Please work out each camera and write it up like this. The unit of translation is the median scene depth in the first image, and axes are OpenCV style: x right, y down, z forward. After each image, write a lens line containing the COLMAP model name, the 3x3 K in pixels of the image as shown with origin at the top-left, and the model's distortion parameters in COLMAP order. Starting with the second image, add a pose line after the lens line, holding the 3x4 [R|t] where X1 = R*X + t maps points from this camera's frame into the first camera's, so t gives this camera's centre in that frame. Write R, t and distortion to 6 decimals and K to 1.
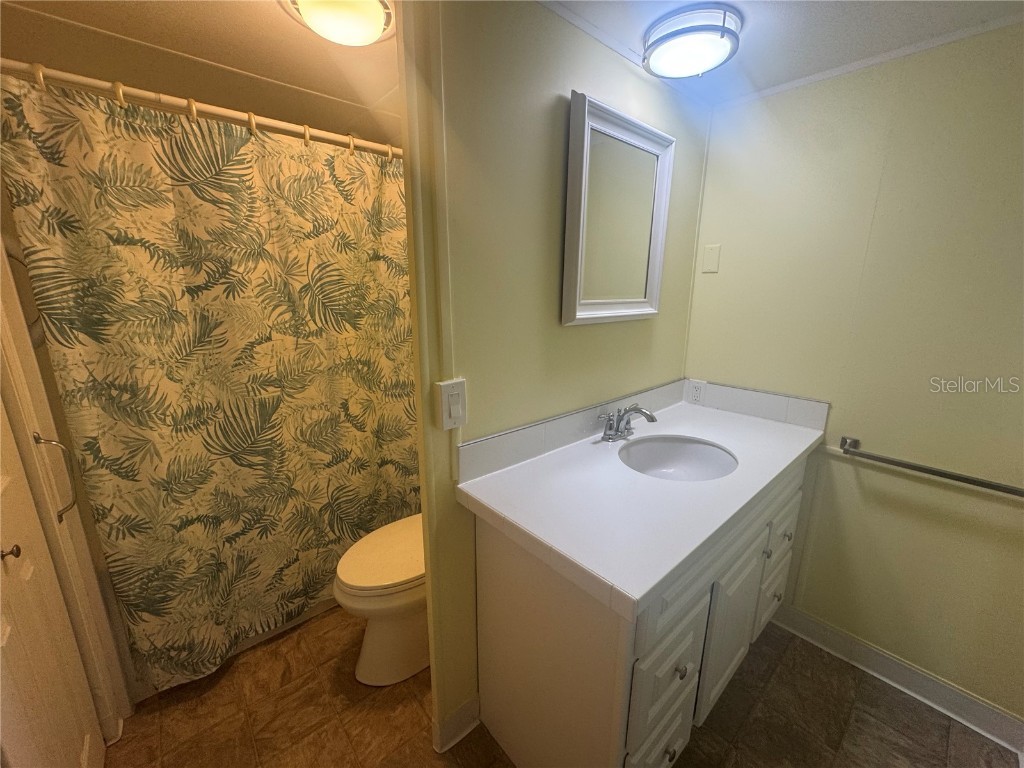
lens RADIAL K [[409.1, 0, 513.1], [0, 409.1, 386.2], [0, 0, 1]] dist [-0.002379, 0.000297]
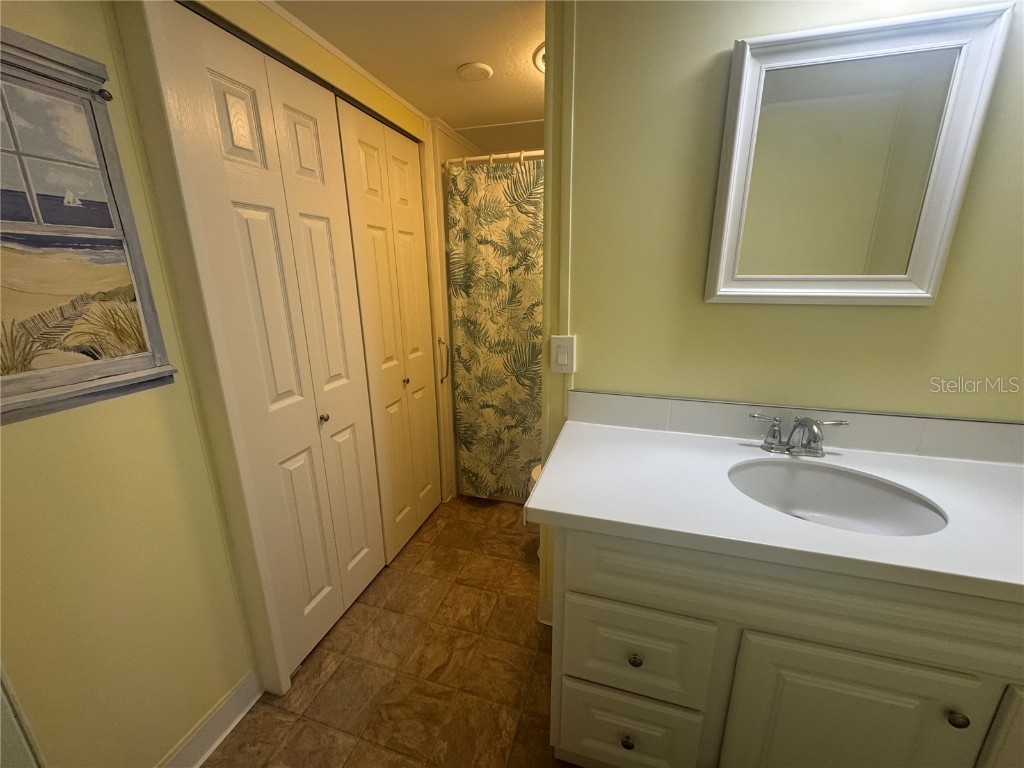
lens RADIAL K [[409.1, 0, 510.7], [0, 409.1, 386.8], [0, 0, 1]] dist [-0.002379, 0.000297]
pose [[0.526293, 0.221902, -0.820838, 0.696864], [-0.194625, 0.971157, 0.137751, -0.002062], [0.827730, 0.087258, 0.554300, 0.127237]]
